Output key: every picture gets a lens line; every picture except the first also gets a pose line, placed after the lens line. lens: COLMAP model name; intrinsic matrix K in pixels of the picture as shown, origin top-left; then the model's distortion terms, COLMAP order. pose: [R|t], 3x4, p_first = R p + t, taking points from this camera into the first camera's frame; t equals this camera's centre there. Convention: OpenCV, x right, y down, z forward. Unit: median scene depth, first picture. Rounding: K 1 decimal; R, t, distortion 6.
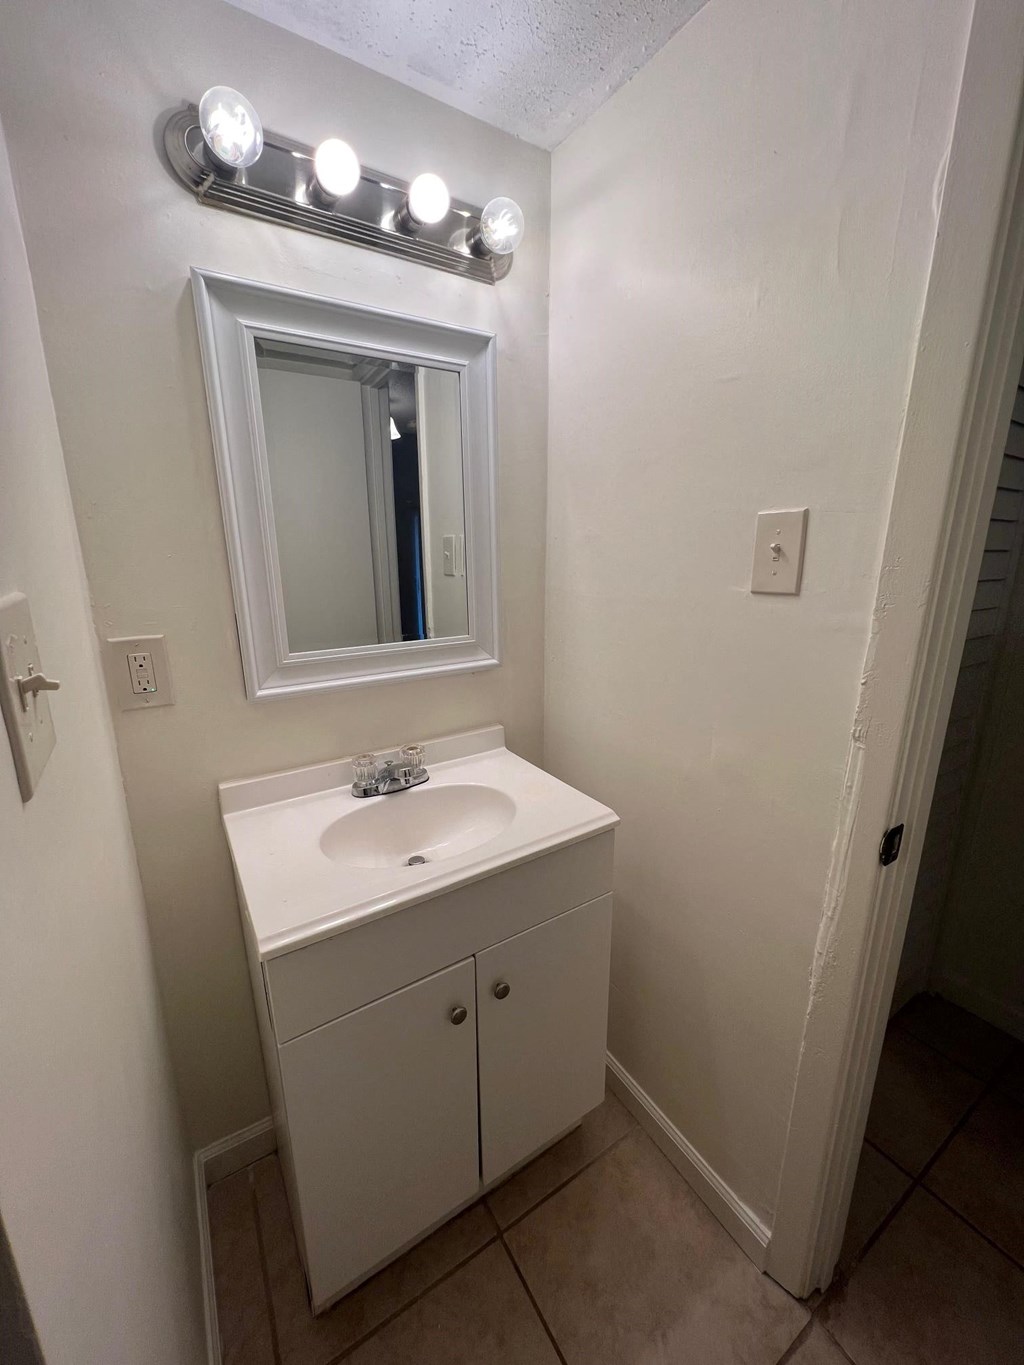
lens RADIAL K [[552.6, 0, 518.1], [0, 552.6, 683.8], [0, 0, 1]] dist [0.000732, -0.000096]
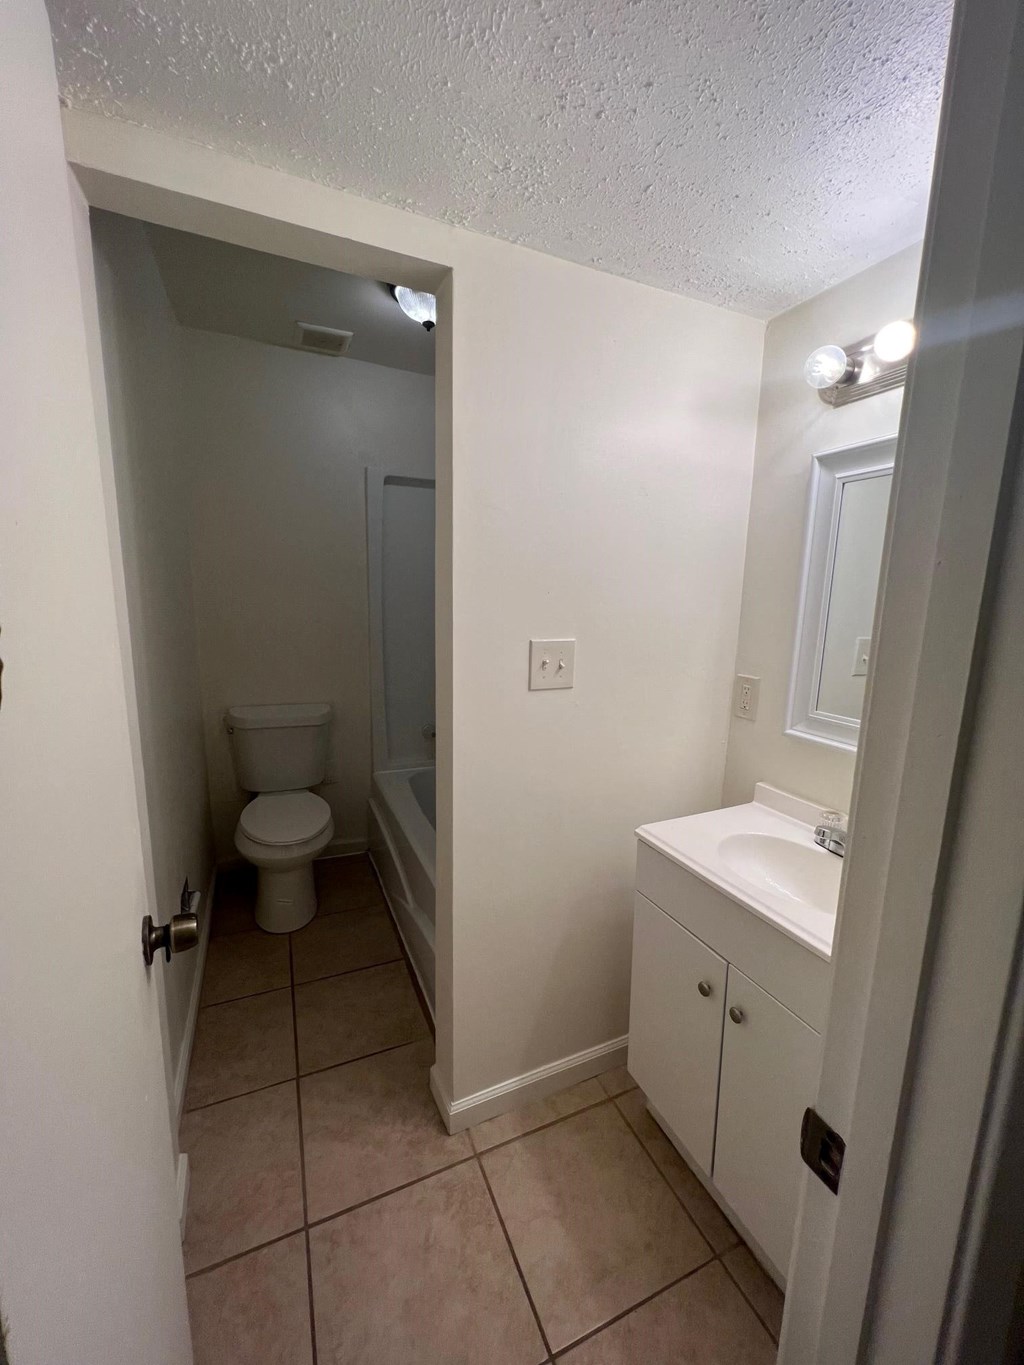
lens RADIAL K [[552.6, 0, 516.7], [0, 552.6, 686.9], [0, 0, 1]] dist [0.000732, -0.000096]
pose [[-0.158102, 0.167821, -0.973057, 0.976744], [-0.257253, 0.944419, 0.204680, -0.196821], [0.953323, 0.282682, -0.106142, 0.460512]]
